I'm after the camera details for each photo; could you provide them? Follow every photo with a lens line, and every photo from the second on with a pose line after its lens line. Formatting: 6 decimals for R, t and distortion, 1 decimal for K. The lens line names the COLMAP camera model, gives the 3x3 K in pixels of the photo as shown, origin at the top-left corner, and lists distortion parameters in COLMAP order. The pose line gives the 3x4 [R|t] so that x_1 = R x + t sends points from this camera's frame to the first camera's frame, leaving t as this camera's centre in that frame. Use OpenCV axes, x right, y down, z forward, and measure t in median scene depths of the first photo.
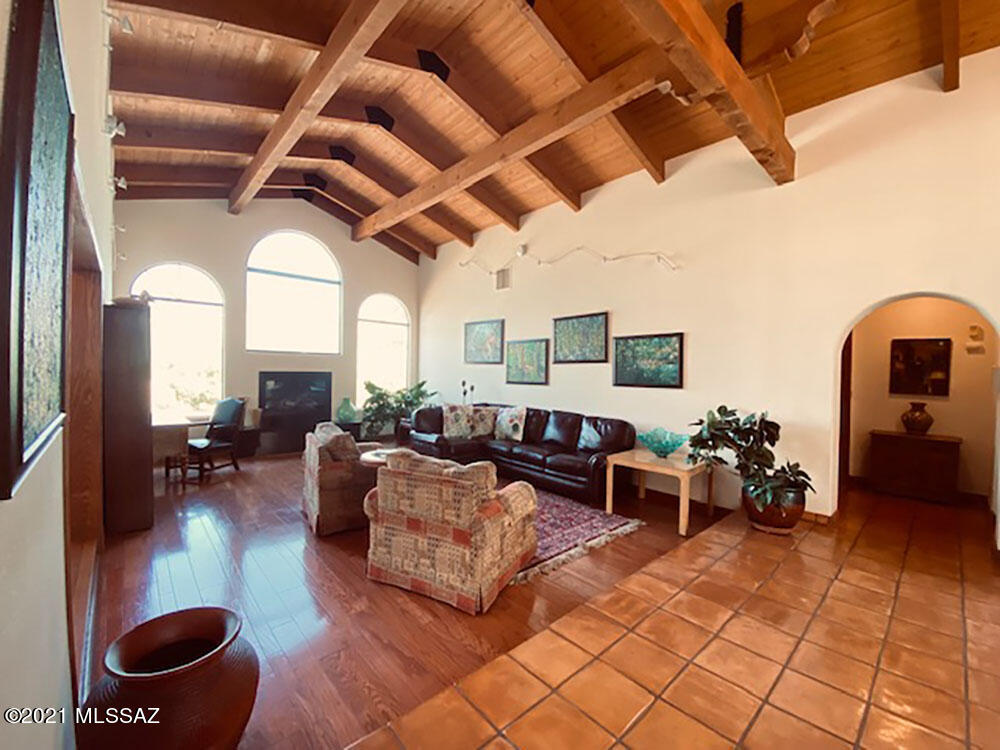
lens RADIAL K [[412.3, 0, 499.8], [0, 412.3, 374.0], [0, 0, 1]] dist [0.000105, -0.000192]
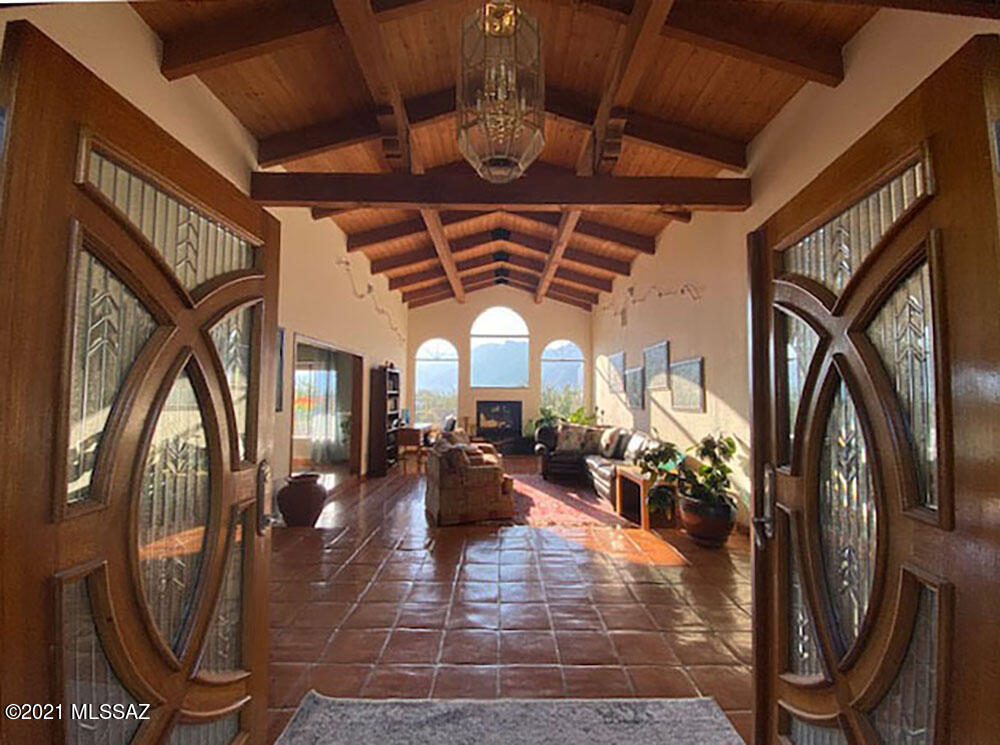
lens RADIAL K [[412.3, 0, 501.4], [0, 412.3, 371.4], [0, 0, 1]] dist [0.000105, -0.000192]
pose [[0.742971, -0.057868, -0.666818, 0.512193], [0.003632, 0.996589, -0.082440, 0.012185], [0.669314, 0.058828, 0.740647, -0.075337]]
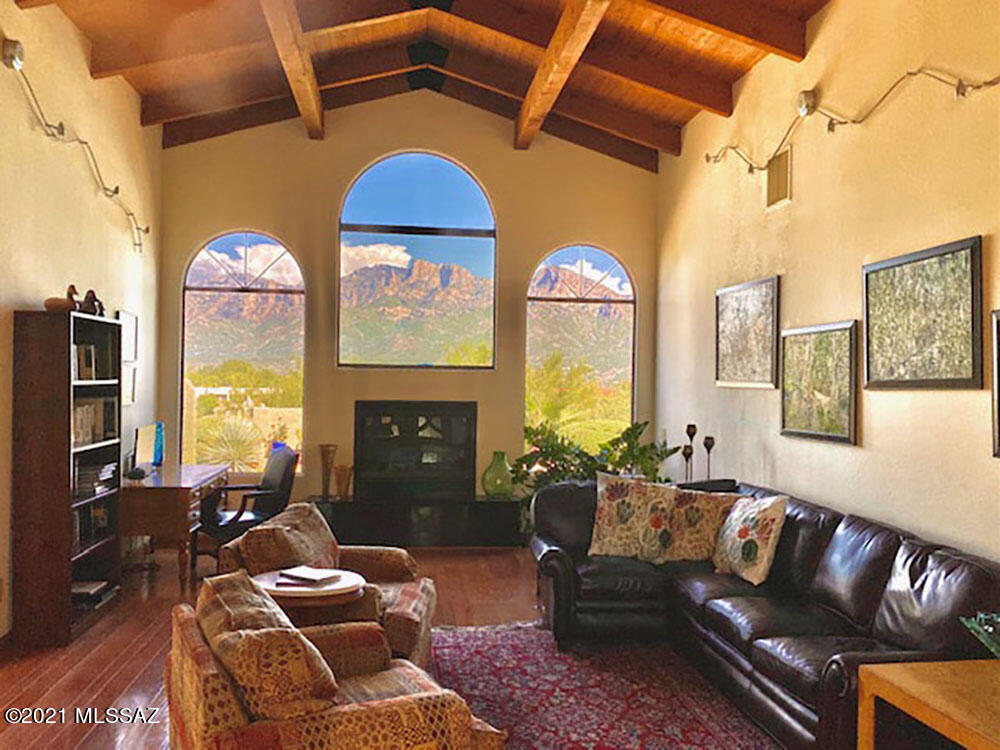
lens RADIAL K [[813.4, 0, 497.7], [0, 813.4, 378.3], [0, 0, 1]] dist [0.001831, -0.000125]
pose [[0.815519, -0.008247, -0.578671, 0.245248], [-0.002895, 0.999828, -0.018330, -0.017218], [0.578723, 0.016623, 0.815355, 0.183250]]
